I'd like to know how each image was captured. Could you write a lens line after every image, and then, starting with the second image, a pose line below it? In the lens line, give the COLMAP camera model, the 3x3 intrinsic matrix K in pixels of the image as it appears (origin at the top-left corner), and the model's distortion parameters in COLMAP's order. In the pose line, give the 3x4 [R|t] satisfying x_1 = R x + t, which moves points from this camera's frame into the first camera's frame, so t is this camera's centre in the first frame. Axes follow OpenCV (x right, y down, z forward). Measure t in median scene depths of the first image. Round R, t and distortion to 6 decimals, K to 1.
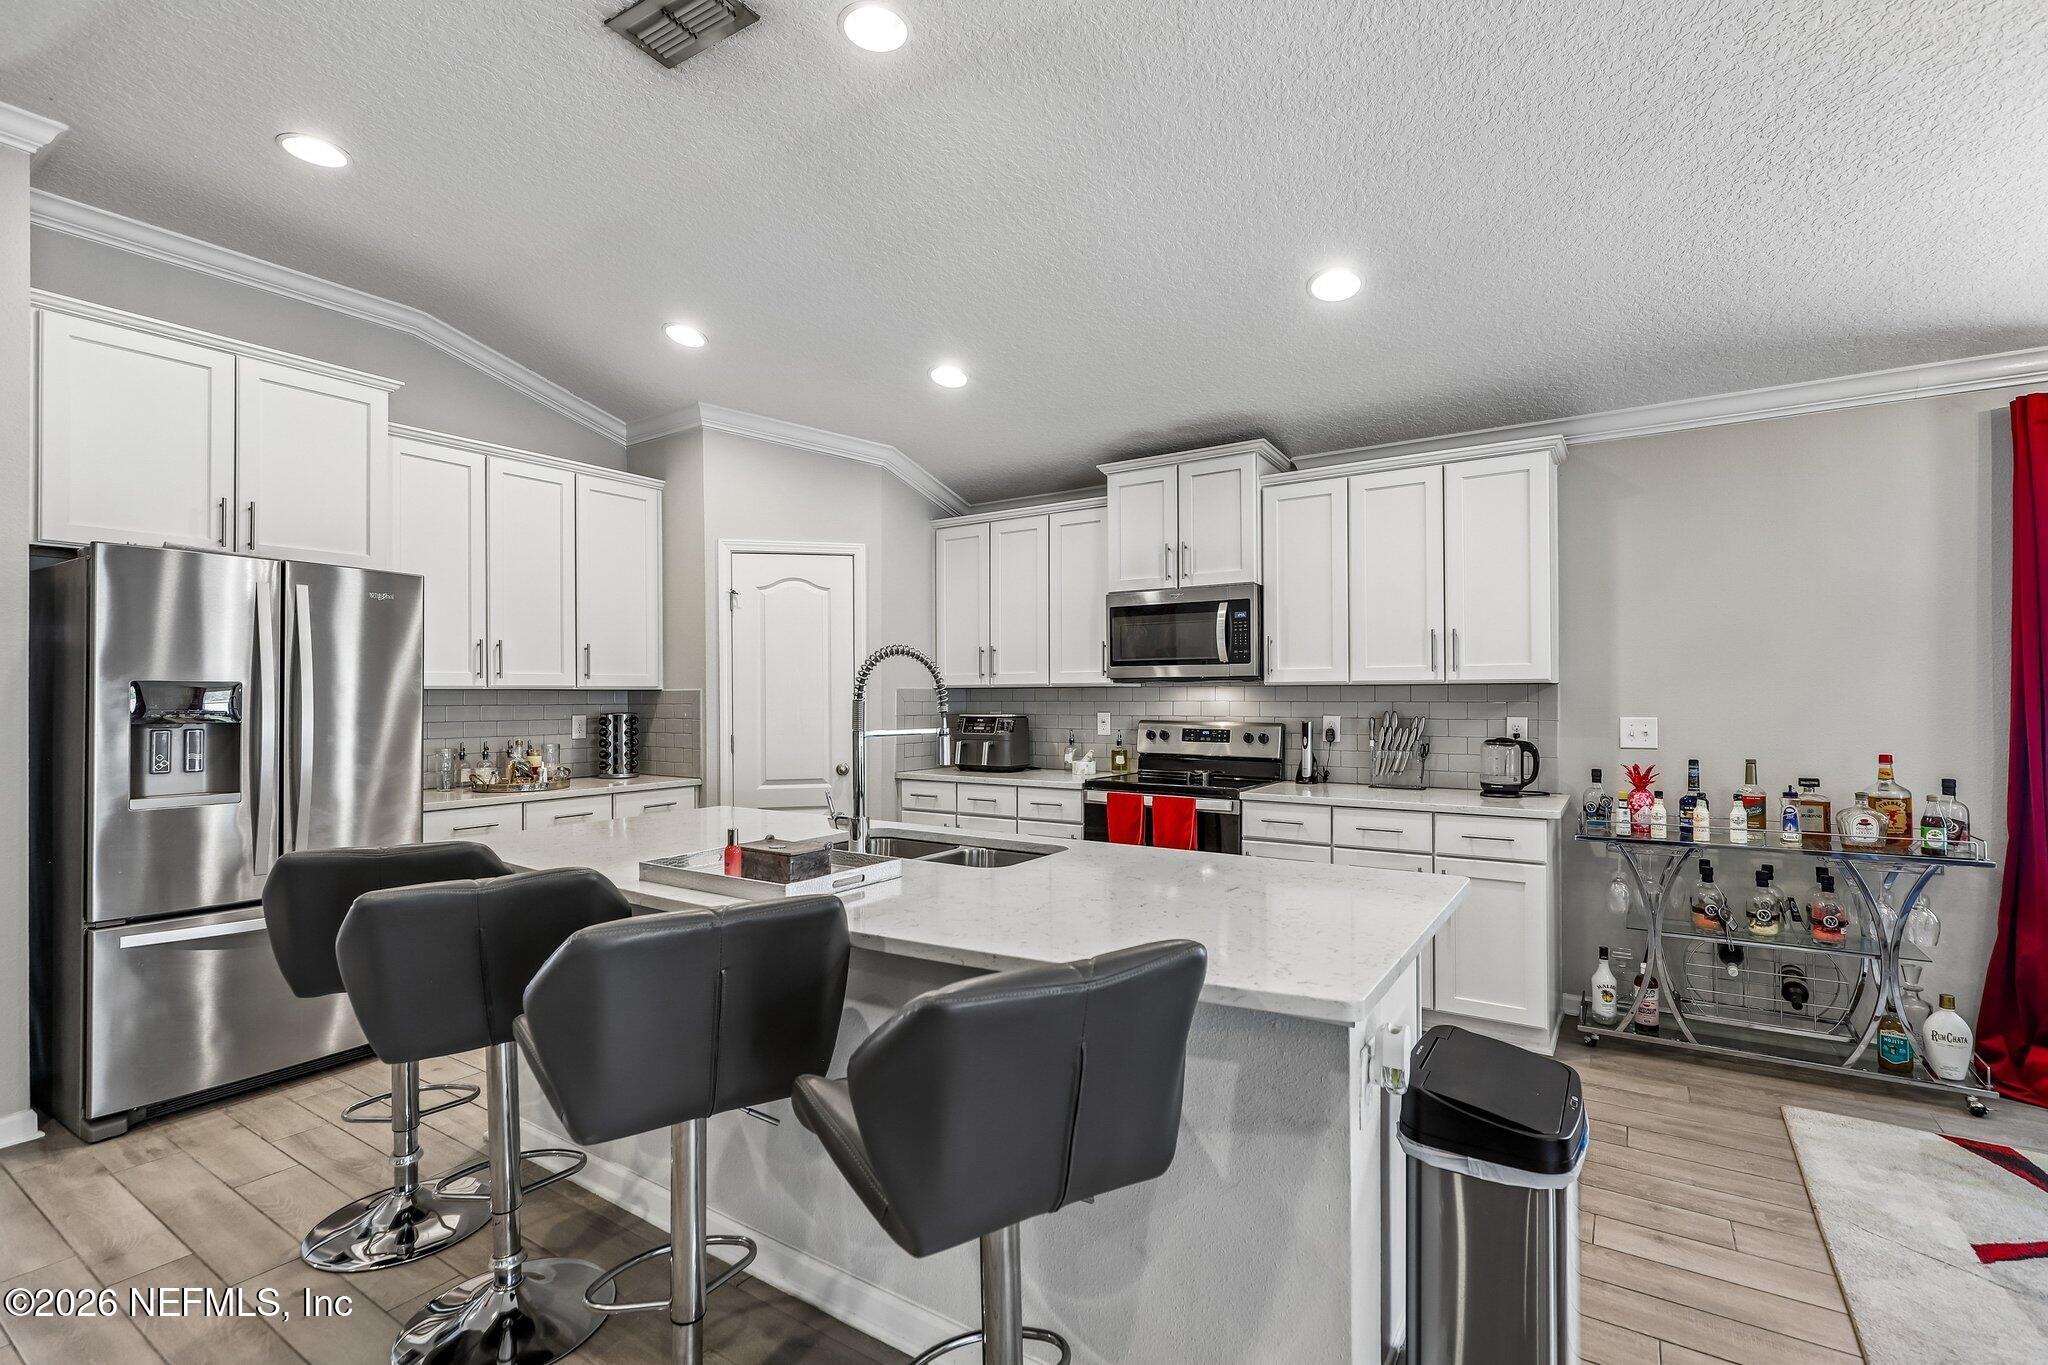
lens RADIAL K [[915.2, 0, 1034.6], [0, 915.2, 692.3], [0, 0, 1]] dist [-0.000420, -0.000400]
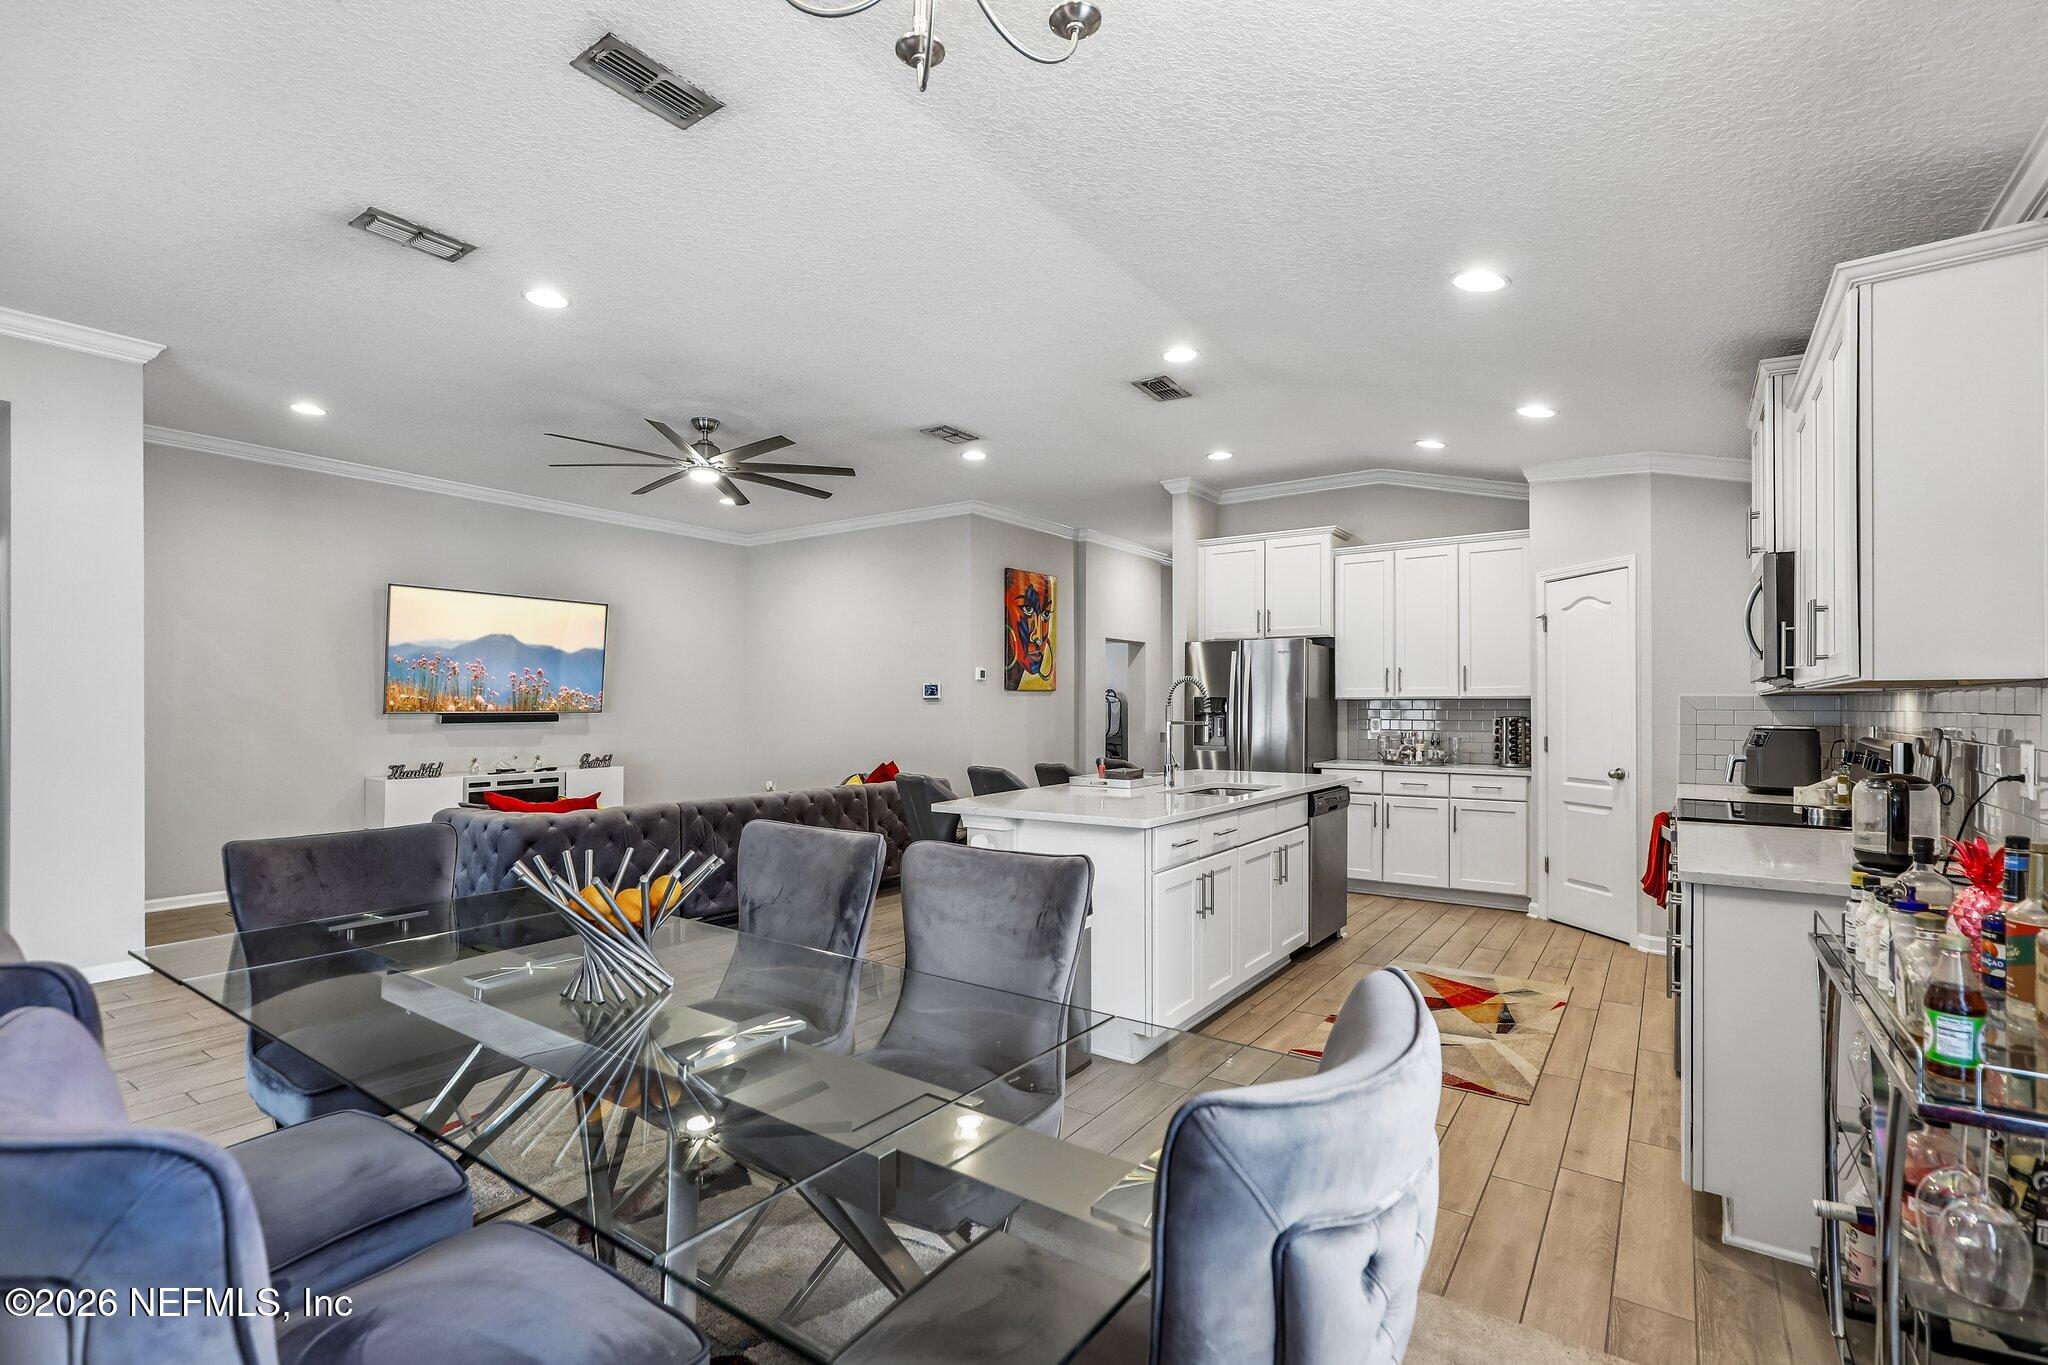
lens RADIAL K [[915.2, 0, 1034.6], [0, 915.2, 692.3], [0, 0, 1]] dist [-0.000420, -0.000400]
pose [[-0.037187, -0.009354, -0.999265, 0.992727], [-0.003062, 0.999953, -0.009246, 0.001814], [0.999304, 0.002716, -0.037214, 0.434394]]
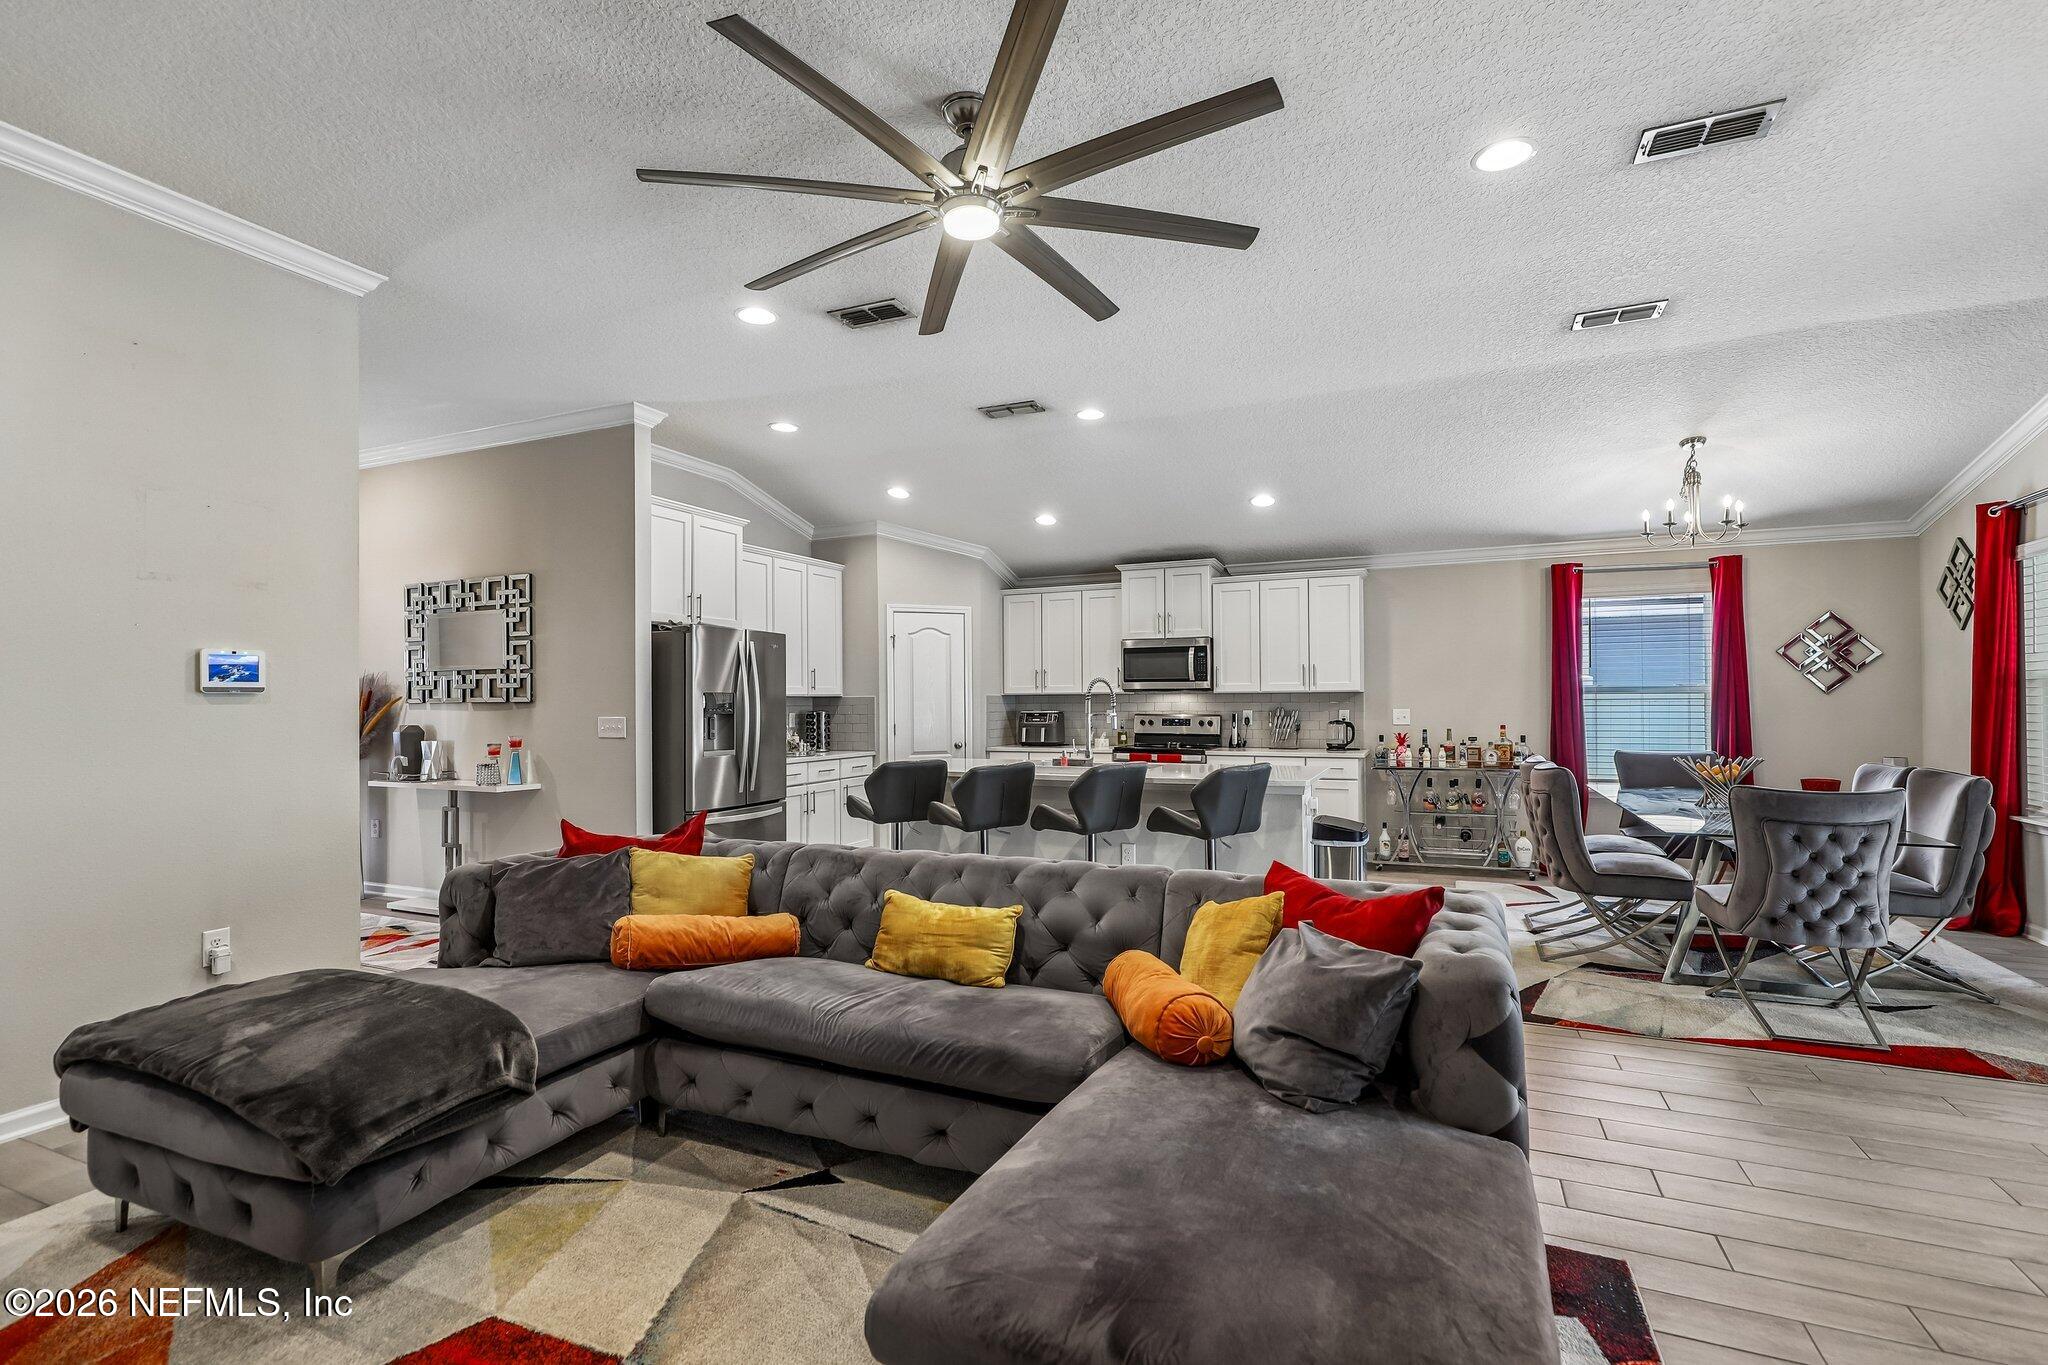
lens RADIAL K [[915.2, 0, 1034.6], [0, 915.2, 692.3], [0, 0, 1]] dist [-0.000420, -0.000400]
pose [[0.986698, -0.001135, 0.162563, -0.394105], [0.002323, 0.999972, -0.007121, 0.002597], [-0.162550, 0.007404, 0.986673, -0.730968]]
